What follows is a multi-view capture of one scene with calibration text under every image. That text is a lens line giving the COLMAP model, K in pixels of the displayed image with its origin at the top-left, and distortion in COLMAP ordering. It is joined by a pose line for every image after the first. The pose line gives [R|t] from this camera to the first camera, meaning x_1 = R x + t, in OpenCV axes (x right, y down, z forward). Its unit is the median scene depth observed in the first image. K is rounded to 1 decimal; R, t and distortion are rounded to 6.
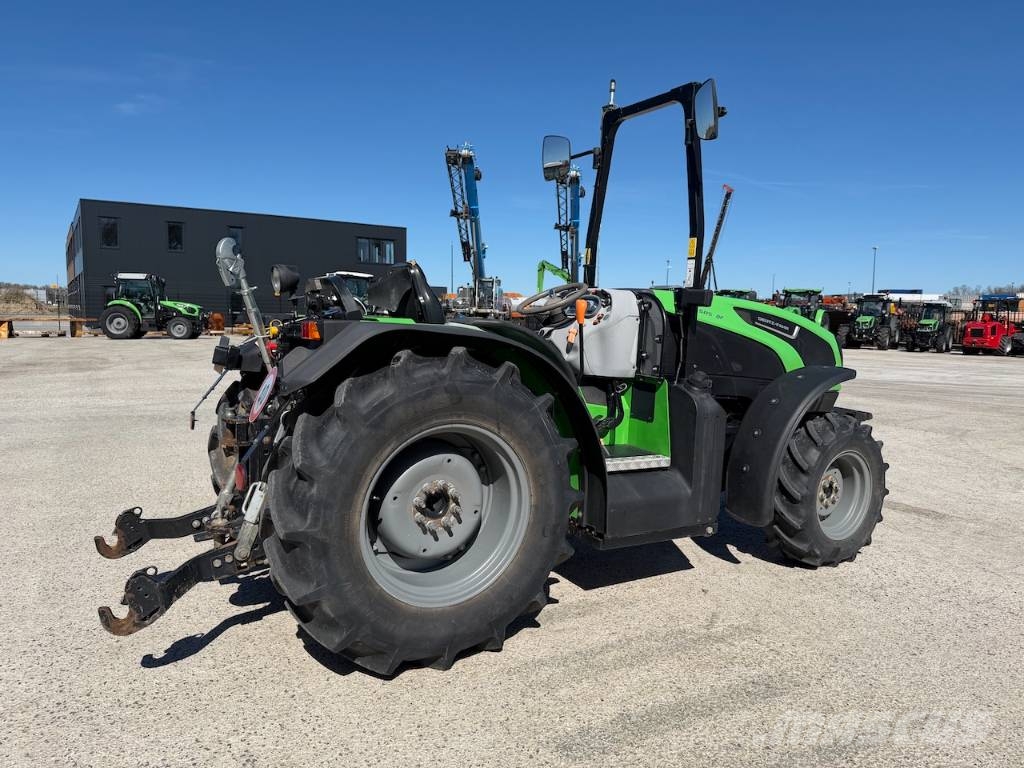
lens RADIAL K [[714.6, 0, 507.3], [0, 714.6, 387.6], [0, 0, 1]] dist [0.065005, -0.081105]
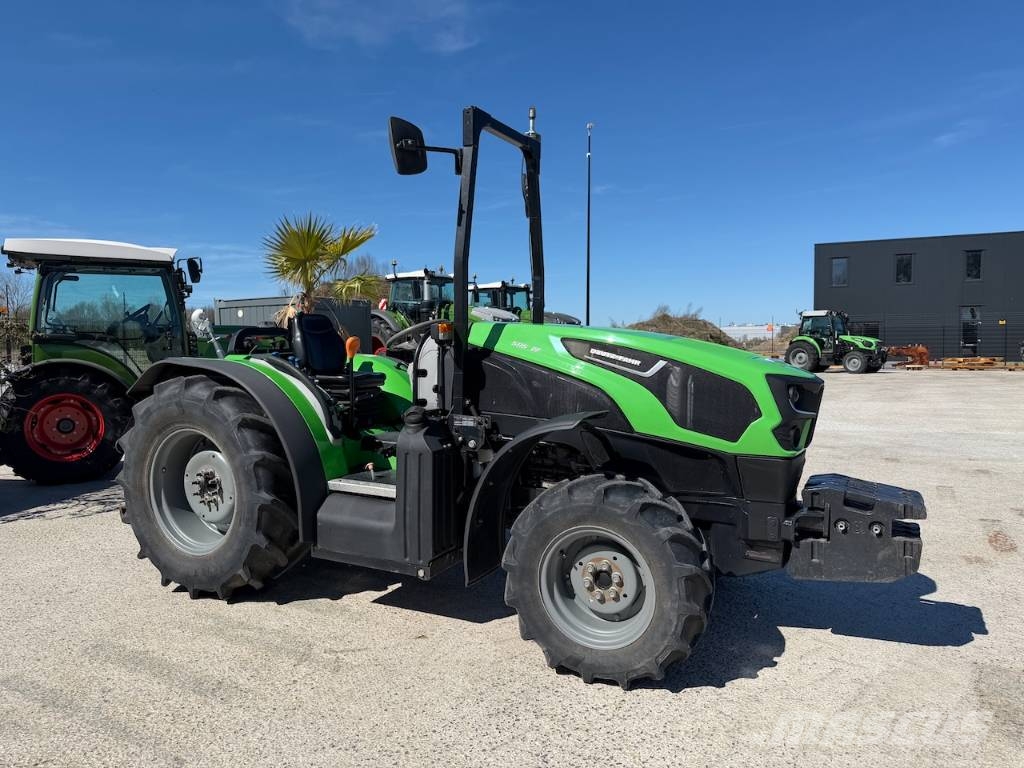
lens RADIAL K [[714.6, 0, 510.0], [0, 714.6, 385.8], [0, 0, 1]] dist [0.065005, -0.081105]
pose [[0.534229, 0.026575, -0.844922, 0.958580], [-0.068452, 0.997583, -0.011904, -0.039581], [0.842563, 0.064196, 0.534758, 0.481594]]
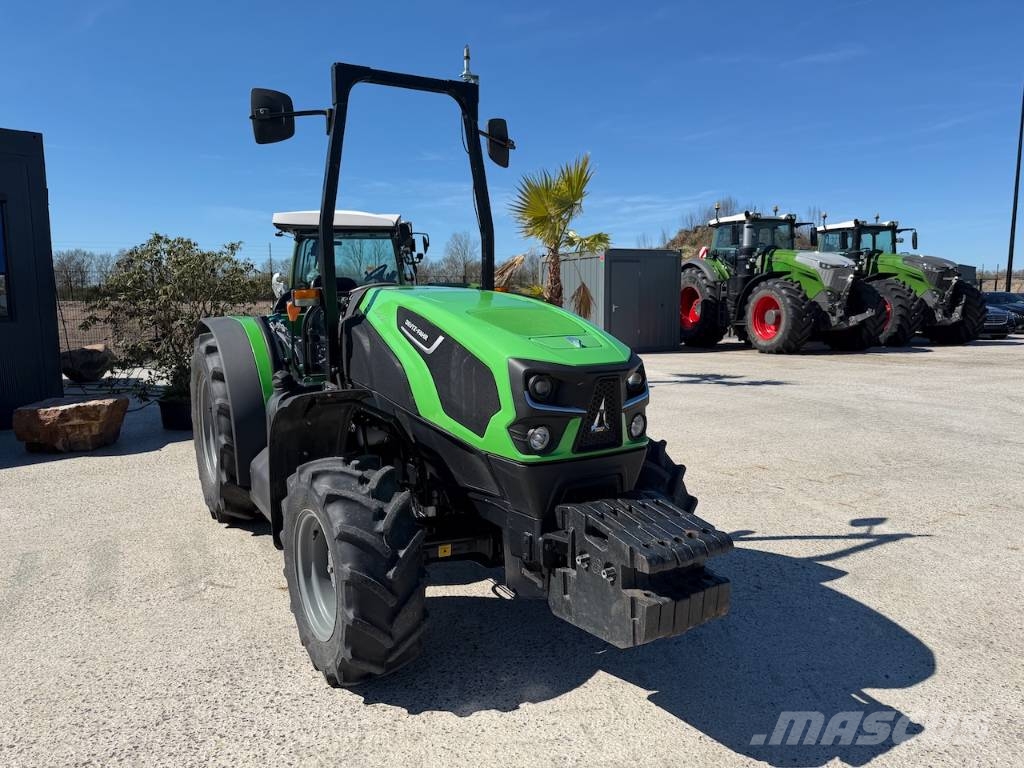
lens RADIAL K [[714.6, 0, 501.7], [0, 714.6, 384.5], [0, 0, 1]] dist [0.065005, -0.081105]
pose [[0.013523, 0.106580, -0.994212, 1.060269], [-0.096121, 0.989837, 0.104804, -0.115703], [0.995278, 0.094148, 0.023631, 1.061561]]
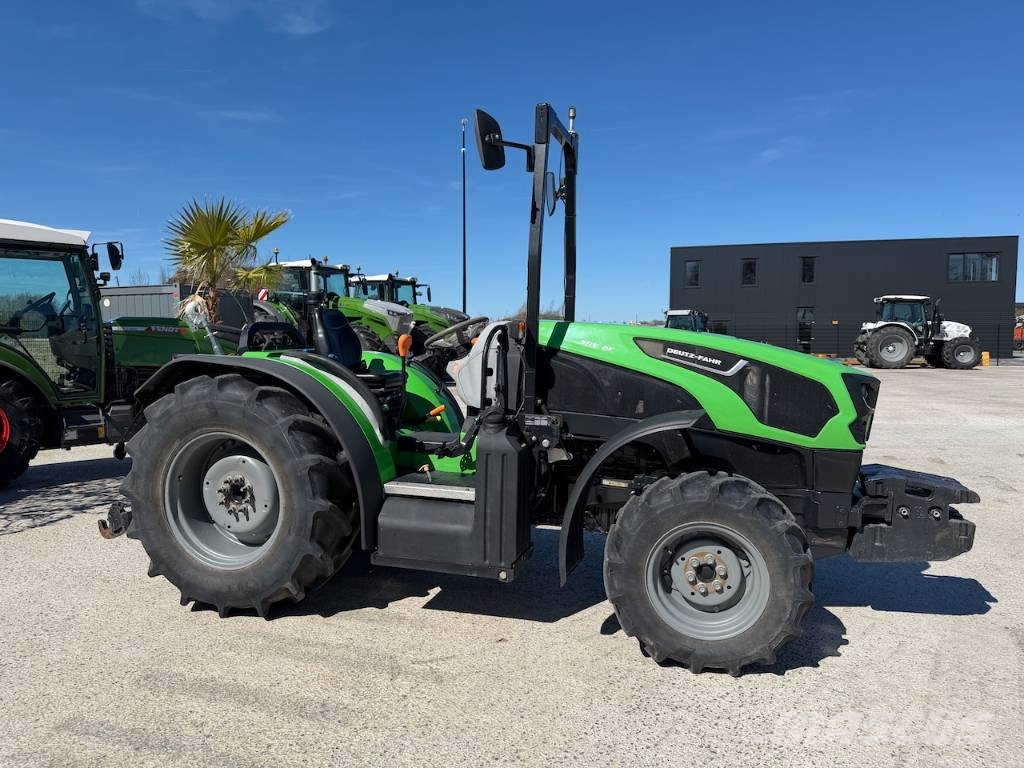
lens RADIAL K [[714.6, 0, 508.5], [0, 714.6, 383.9], [0, 0, 1]] dist [0.065005, -0.081105]
pose [[0.688040, 0.028979, -0.725094, 0.804231], [-0.062005, 0.997896, -0.018956, -0.029287], [0.723019, 0.058002, 0.688389, 0.289847]]
